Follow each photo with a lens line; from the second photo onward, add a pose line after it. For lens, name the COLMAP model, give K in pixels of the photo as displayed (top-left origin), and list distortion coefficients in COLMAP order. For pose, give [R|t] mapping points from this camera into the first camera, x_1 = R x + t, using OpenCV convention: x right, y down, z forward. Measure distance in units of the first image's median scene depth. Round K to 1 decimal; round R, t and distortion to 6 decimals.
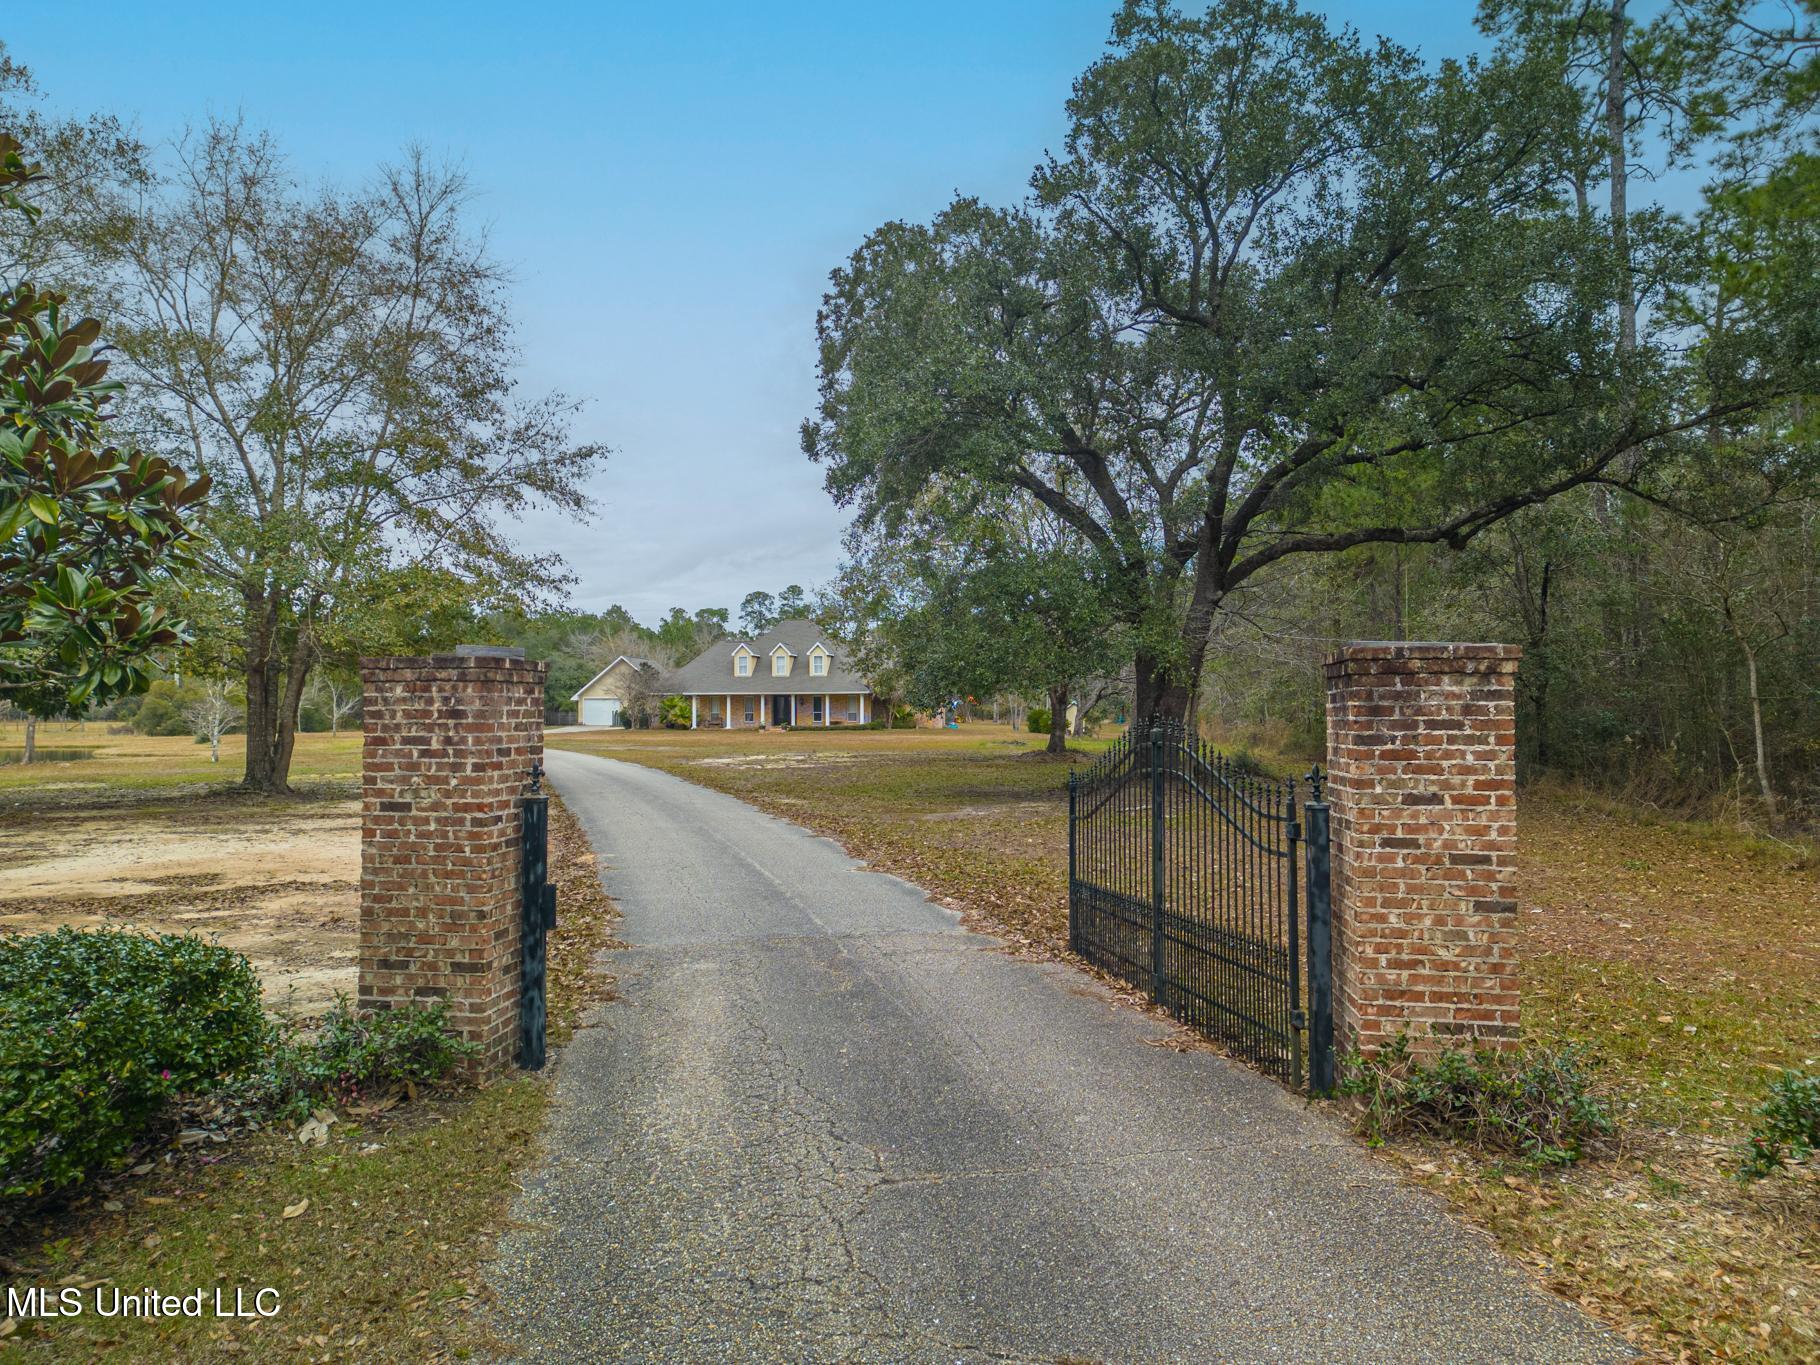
lens RADIAL K [[1272.8, 0, 906.7], [0, 1272.8, 684.6], [0, 0, 1]] dist [-0.076974, -0.003380]
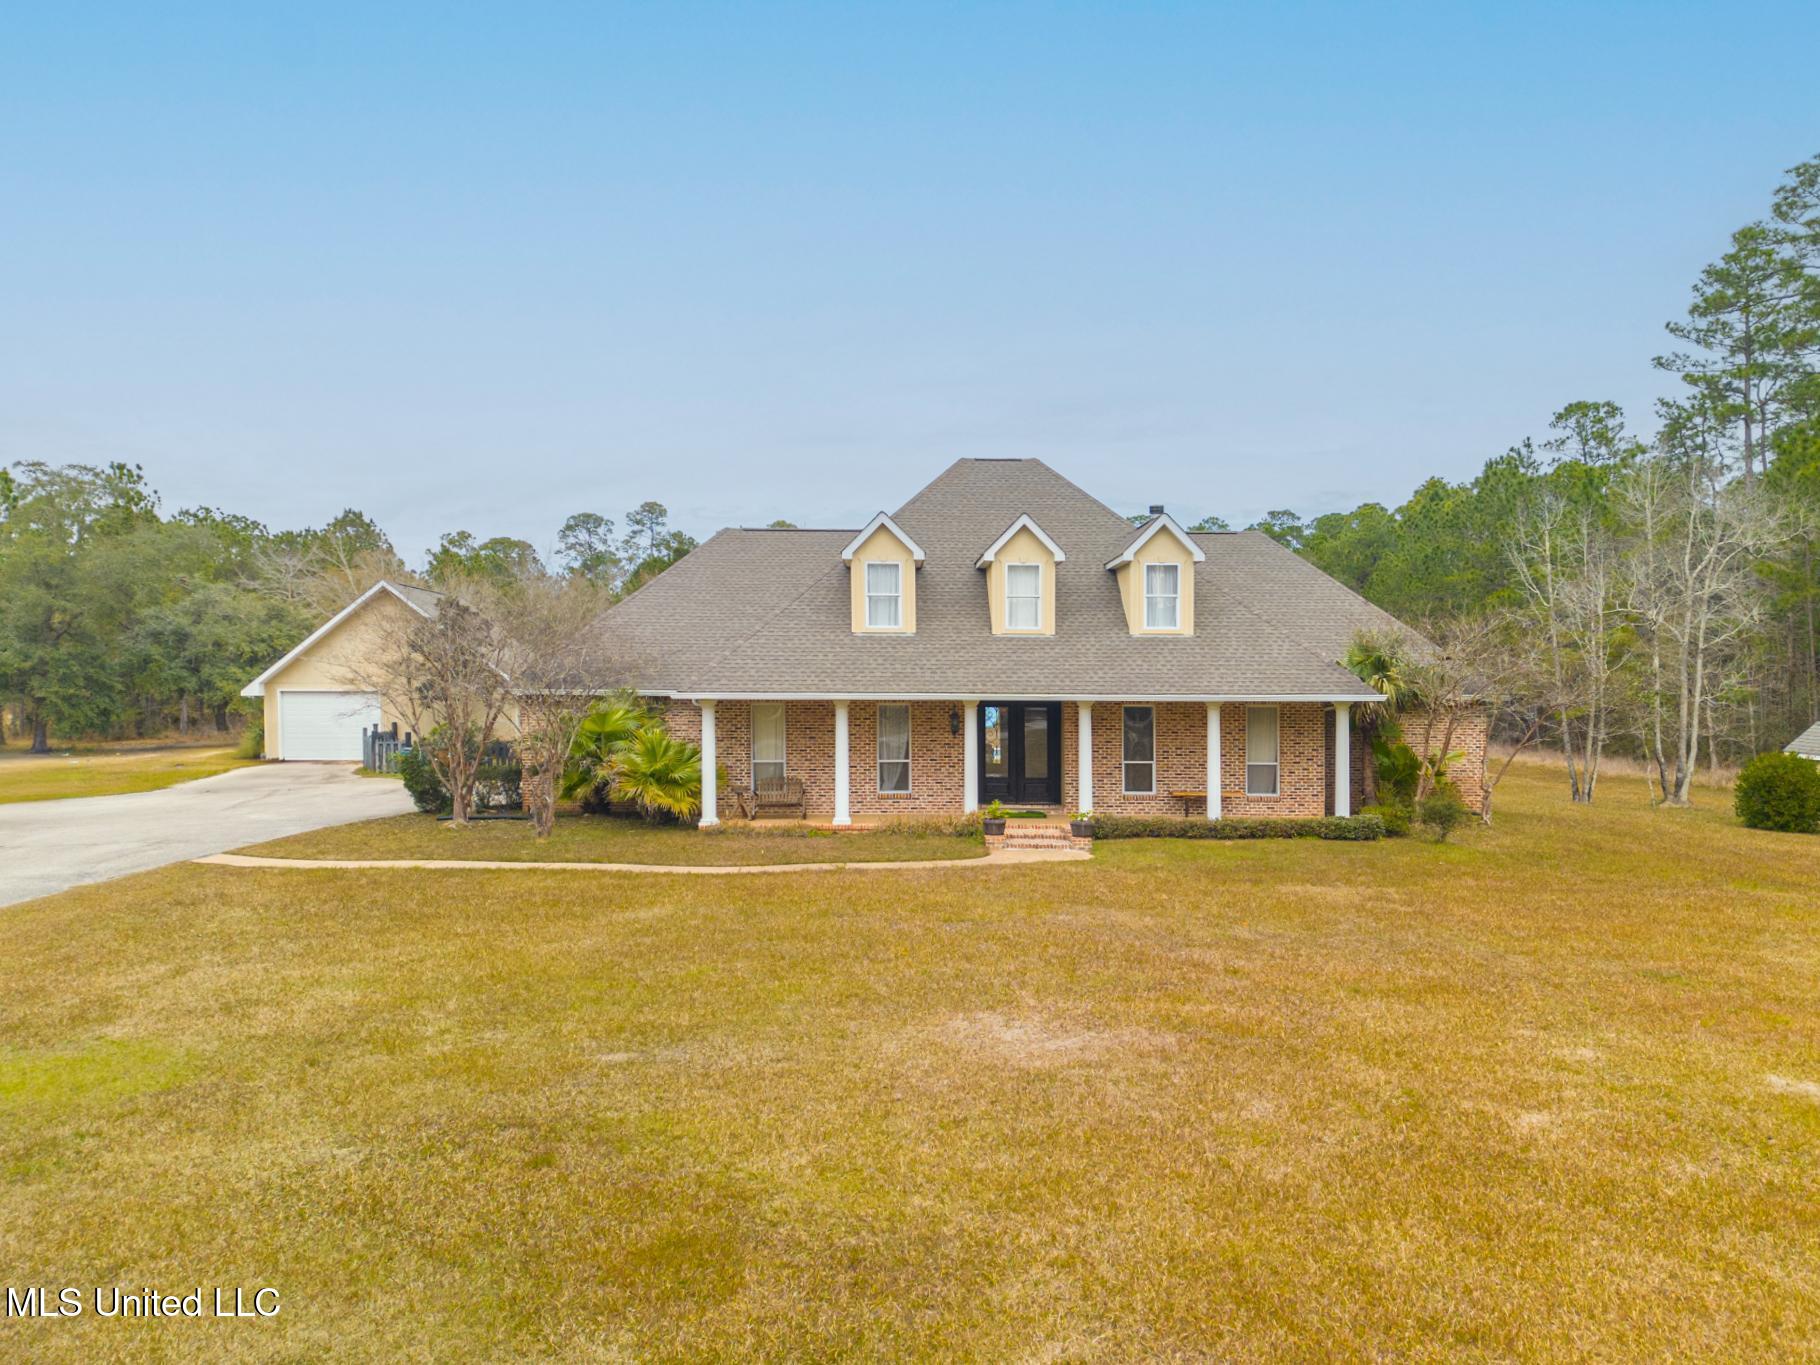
lens RADIAL K [[1272.8, 0, 915.9], [0, 1272.8, 679.5], [0, 0, 1]] dist [-0.076974, -0.003380]
pose [[0.977581, 0.016134, 0.209943, -0.178030], [-0.018457, 0.999788, 0.009109, 0.000985], [-0.209751, -0.012780, 0.977671, 0.721247]]
